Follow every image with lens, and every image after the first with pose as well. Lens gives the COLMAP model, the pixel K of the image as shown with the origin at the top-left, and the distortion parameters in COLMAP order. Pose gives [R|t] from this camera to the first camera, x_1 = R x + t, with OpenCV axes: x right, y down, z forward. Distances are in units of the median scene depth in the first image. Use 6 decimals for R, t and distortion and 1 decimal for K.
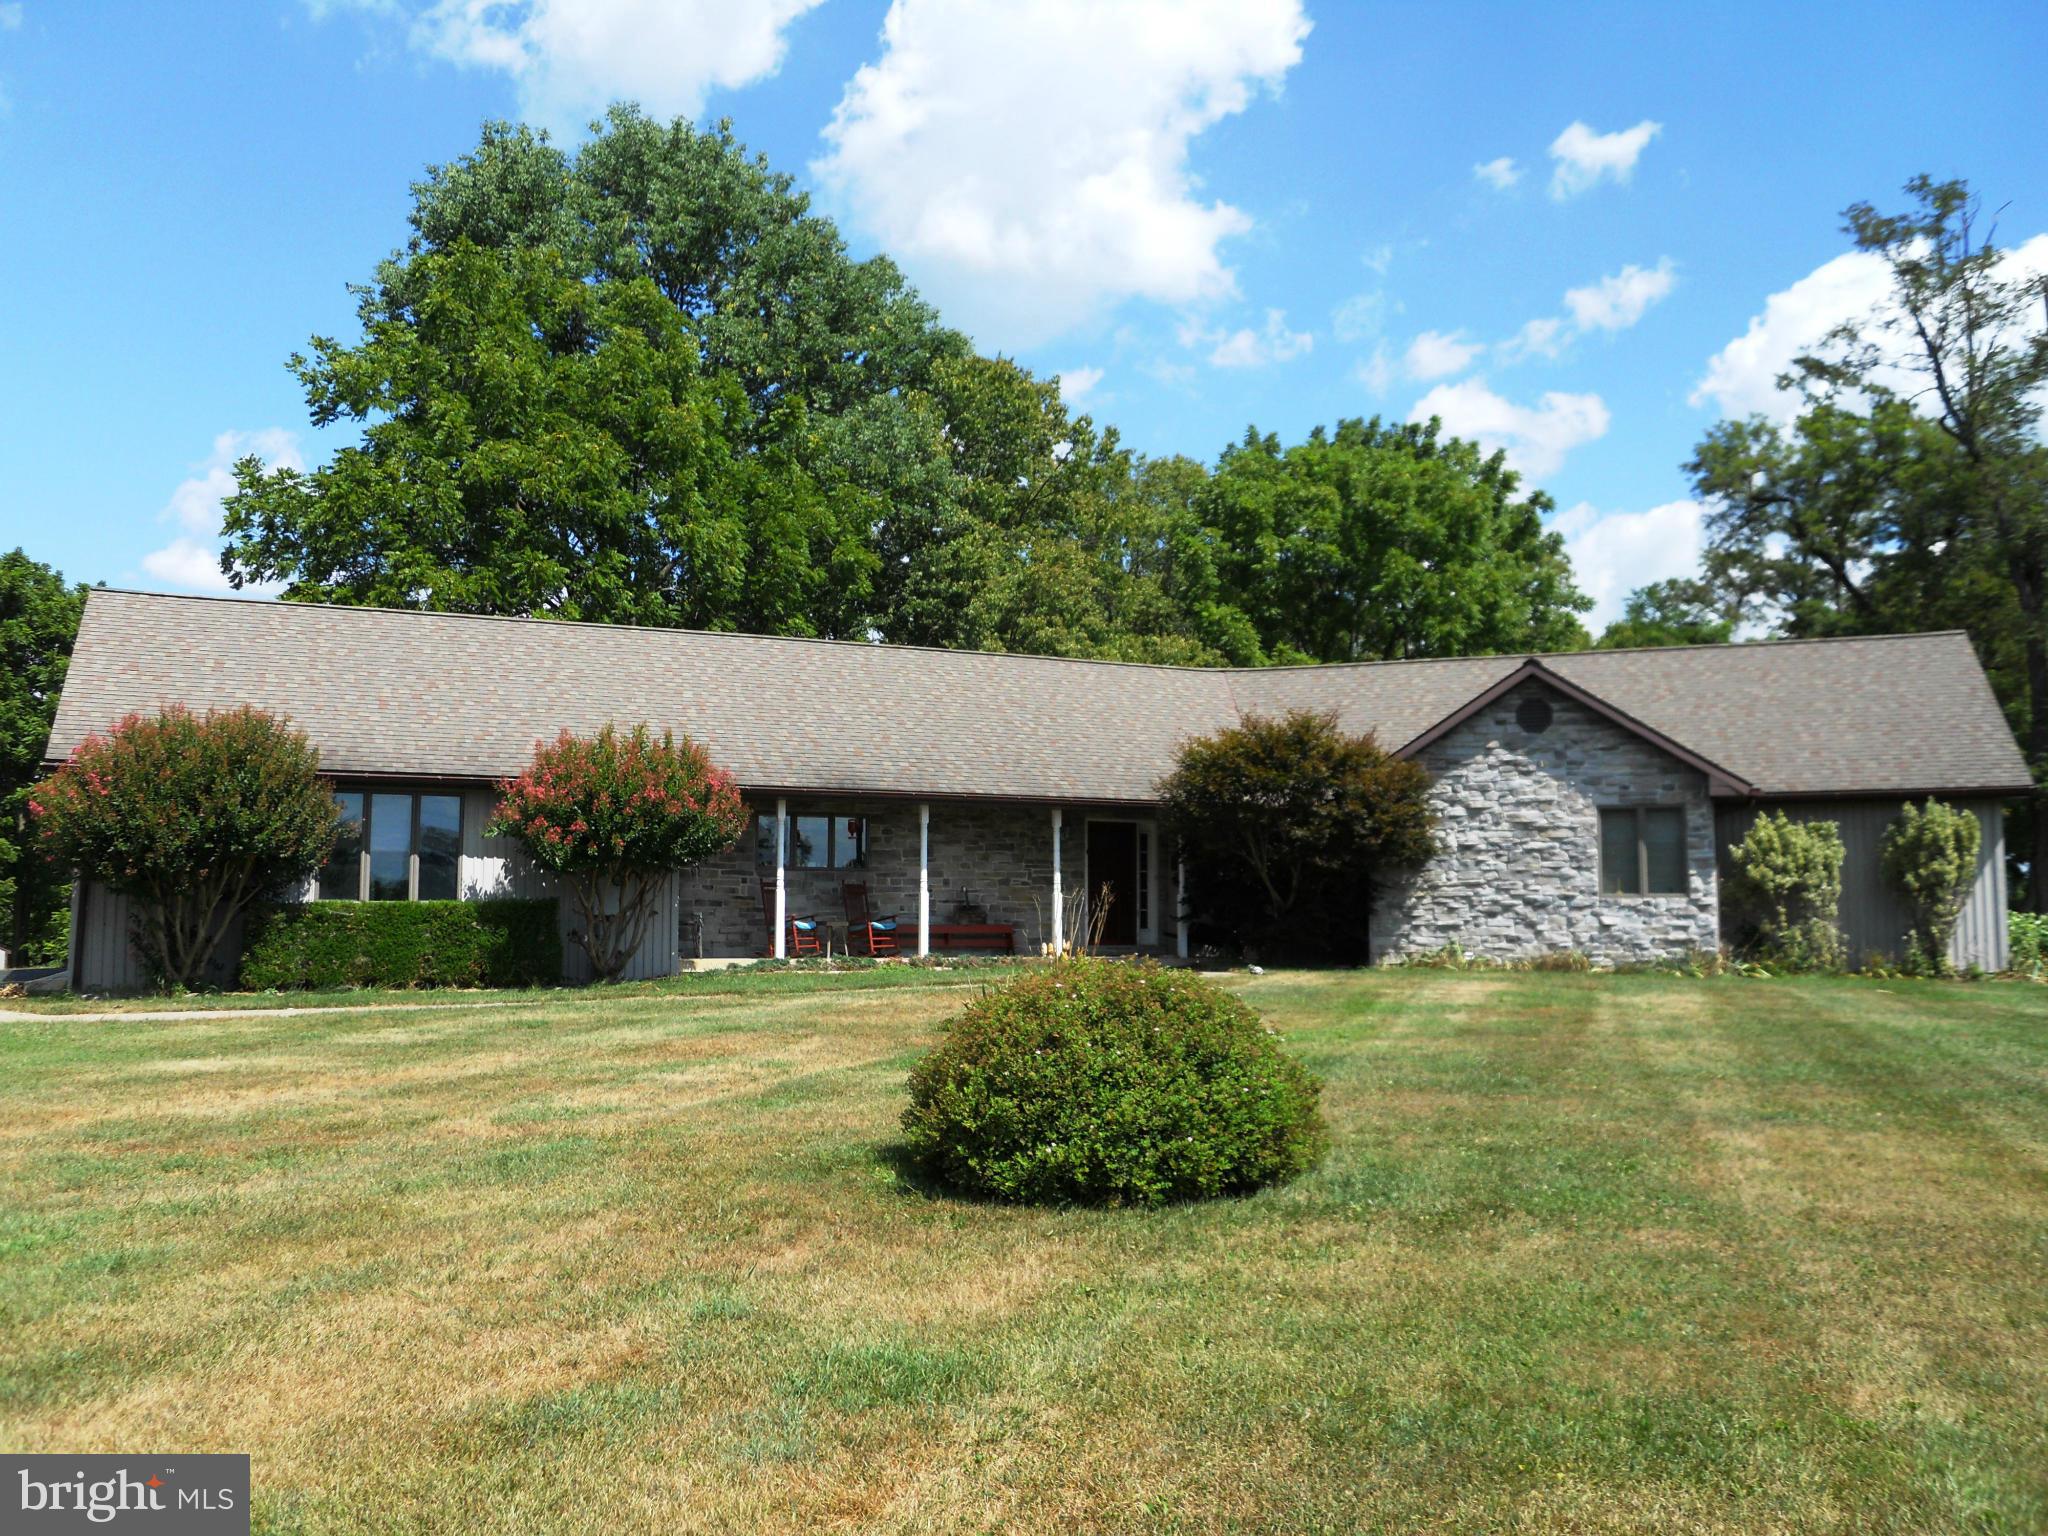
lens RADIAL K [[1689.9, 0, 1024.0], [0, 1689.9, 768.0], [0, 0, 1]] dist [-0.005576, 0.000432]
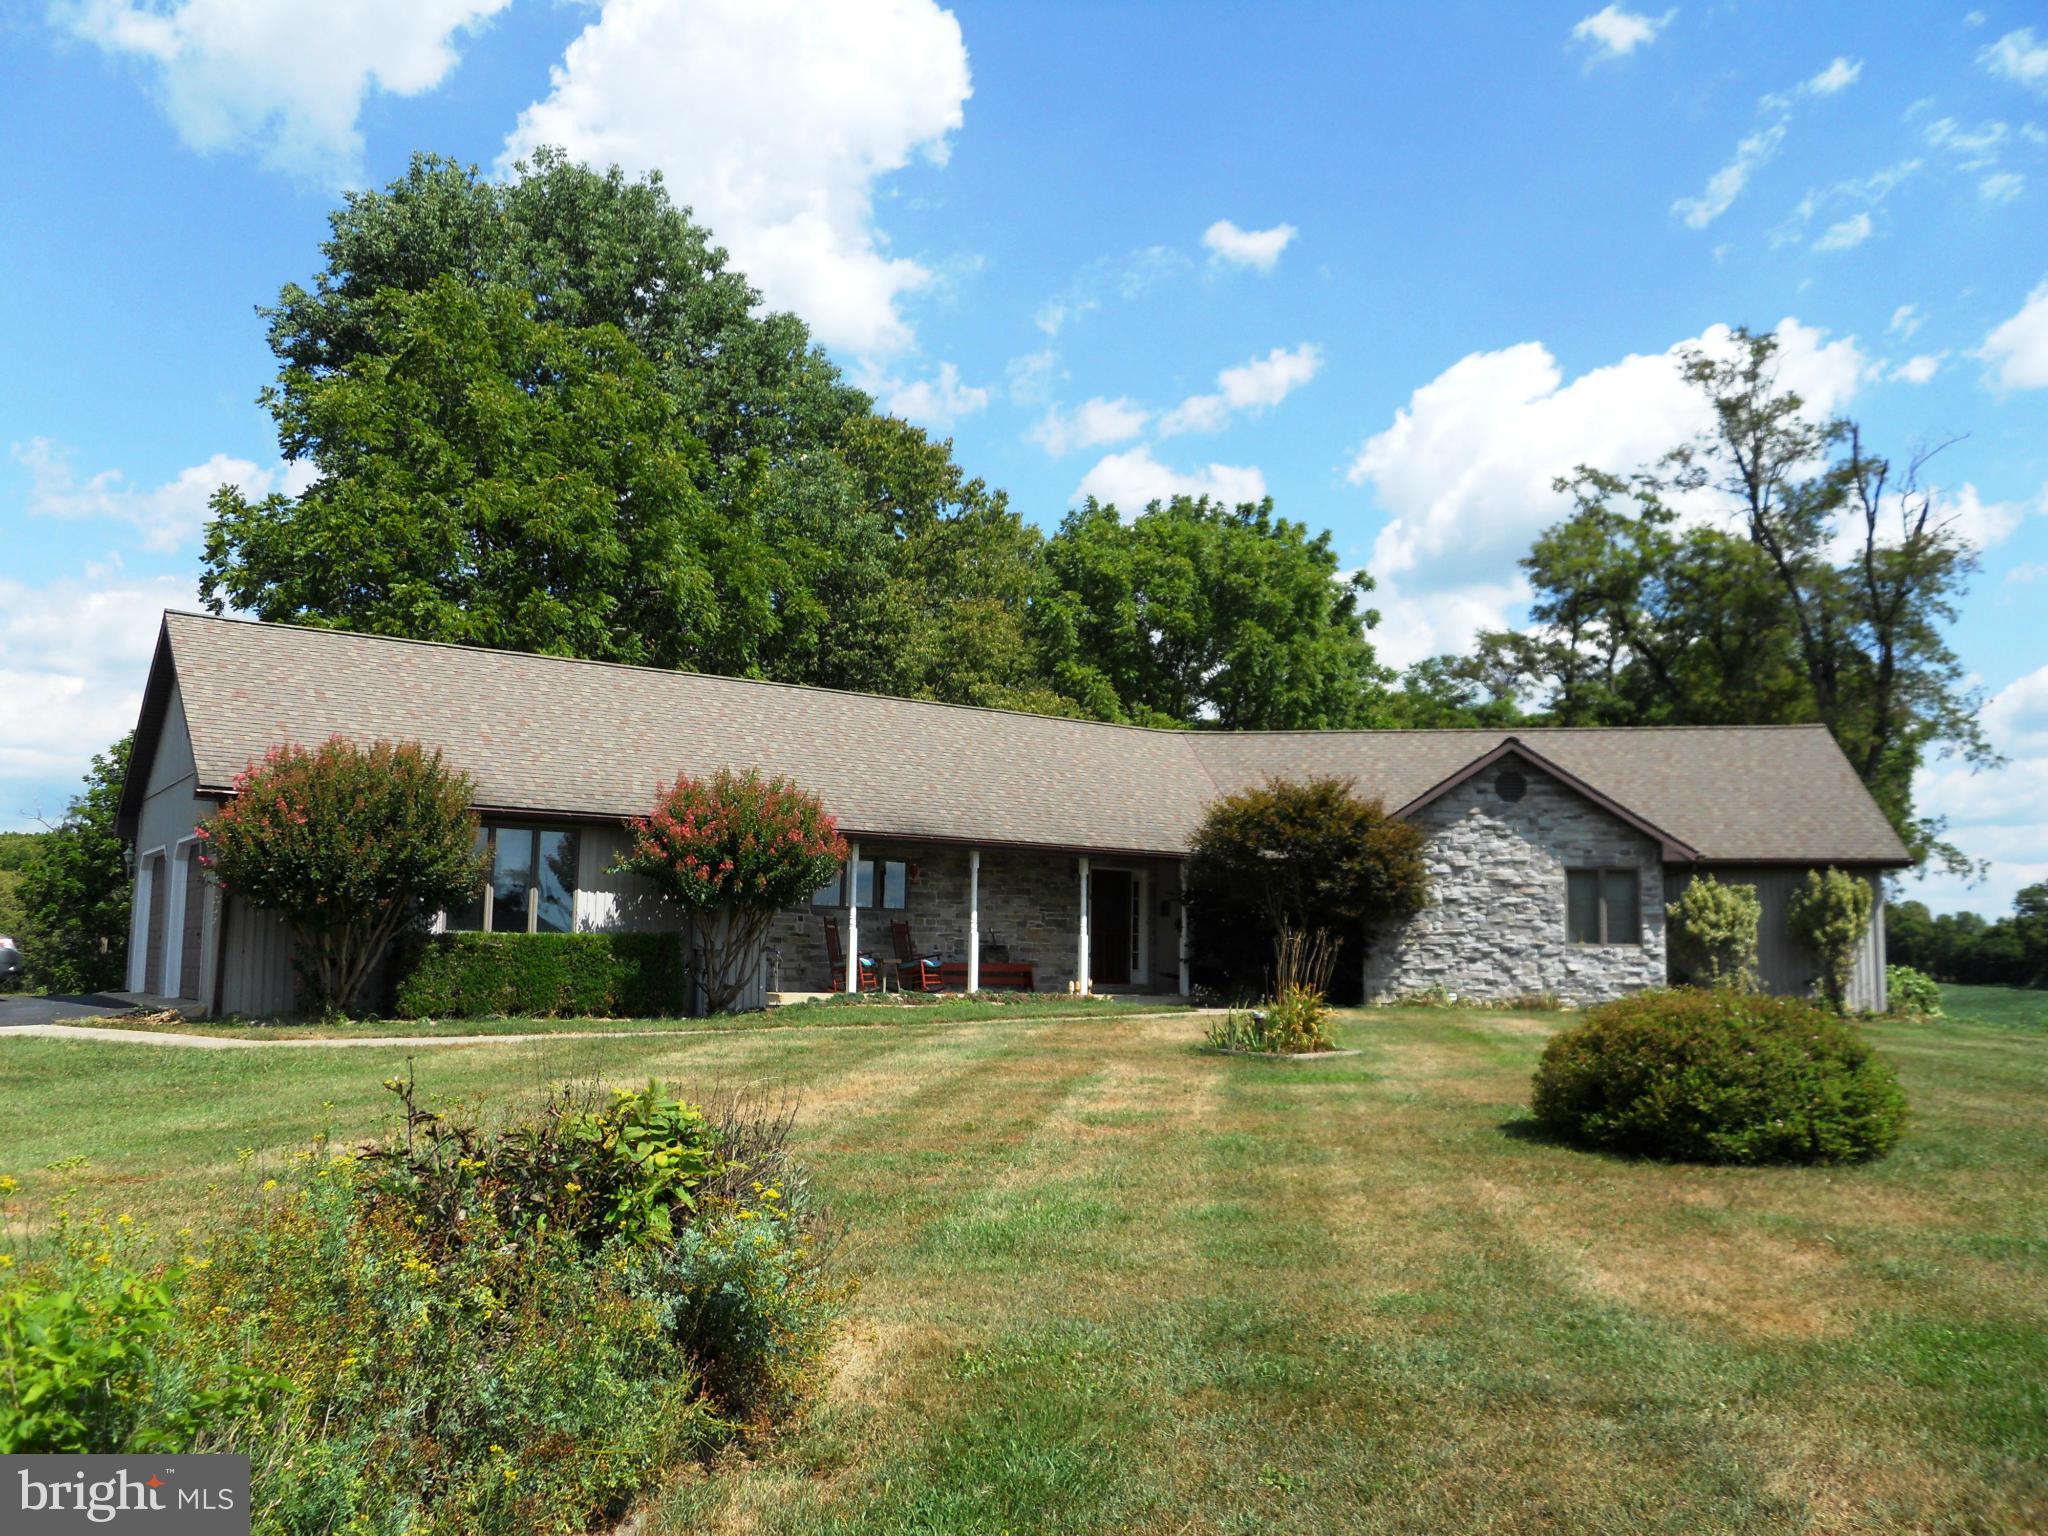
lens RADIAL K [[1689.9, 0, 1024.0], [0, 1689.9, 768.0], [0, 0, 1]] dist [-0.005576, 0.000432]
pose [[0.983152, 0.033696, 0.179659, -0.226779], [-0.029099, 0.999180, -0.028159, -0.001727], [-0.180461, 0.022457, 0.983326, -0.064817]]
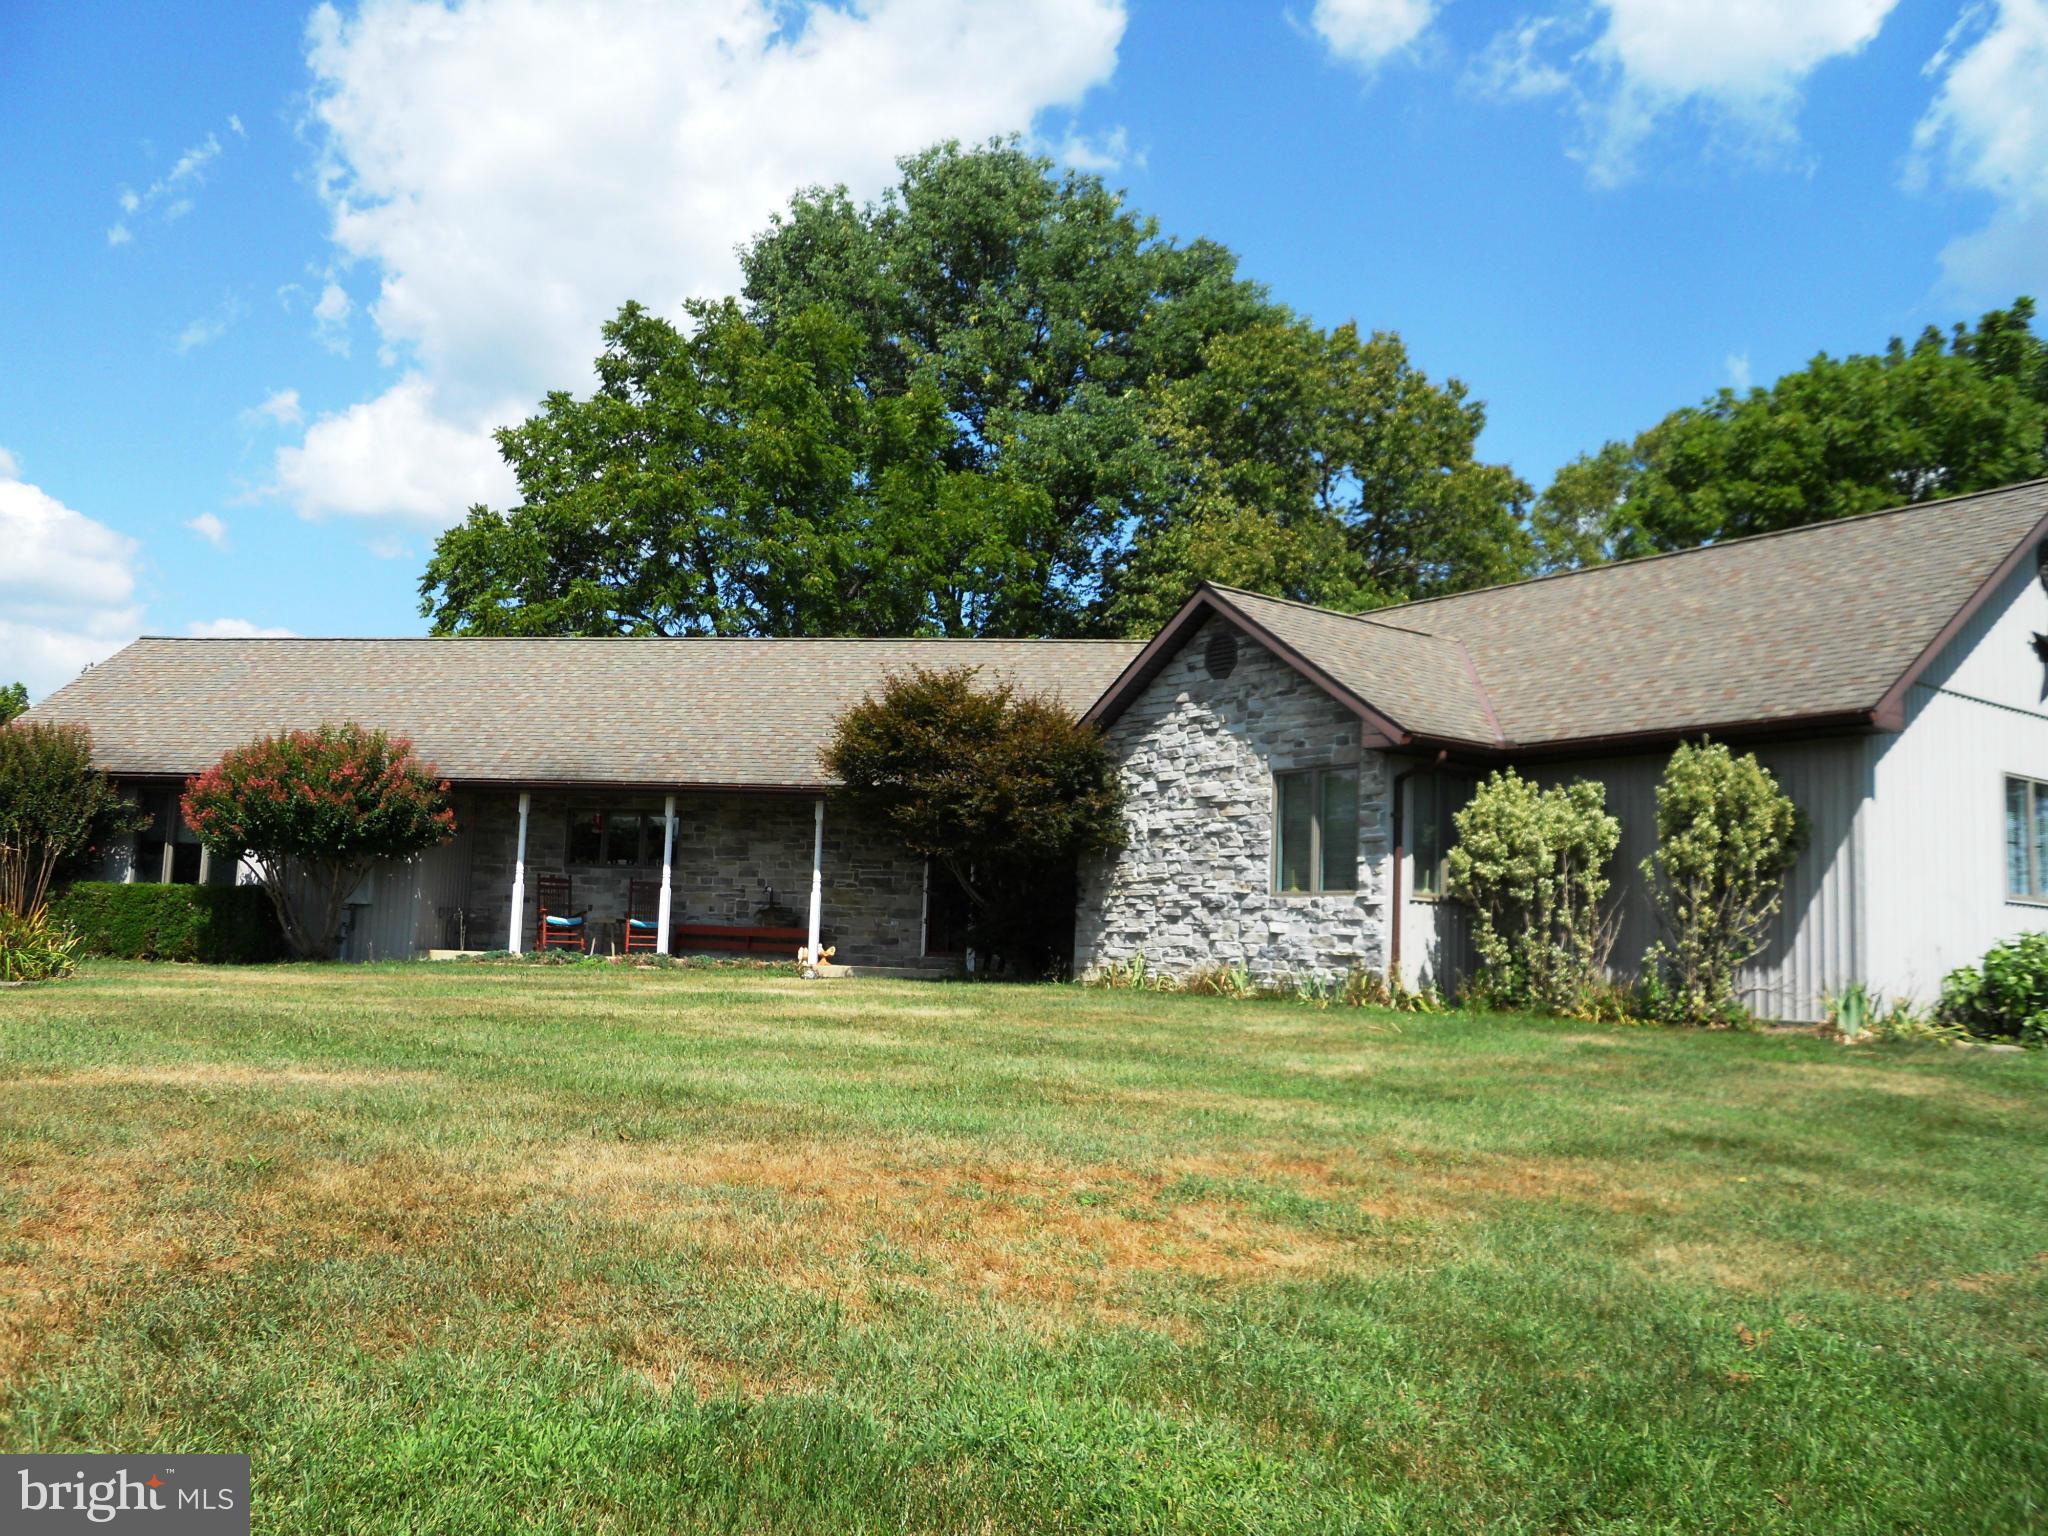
lens RADIAL K [[1689.9, 0, 1024.0], [0, 1689.9, 768.0], [0, 0, 1]] dist [-0.005576, 0.000432]
pose [[0.833204, -0.035944, -0.551796, 0.641387], [0.018378, 0.999134, -0.037332, 0.045476], [0.552660, 0.020965, 0.833143, 0.322631]]
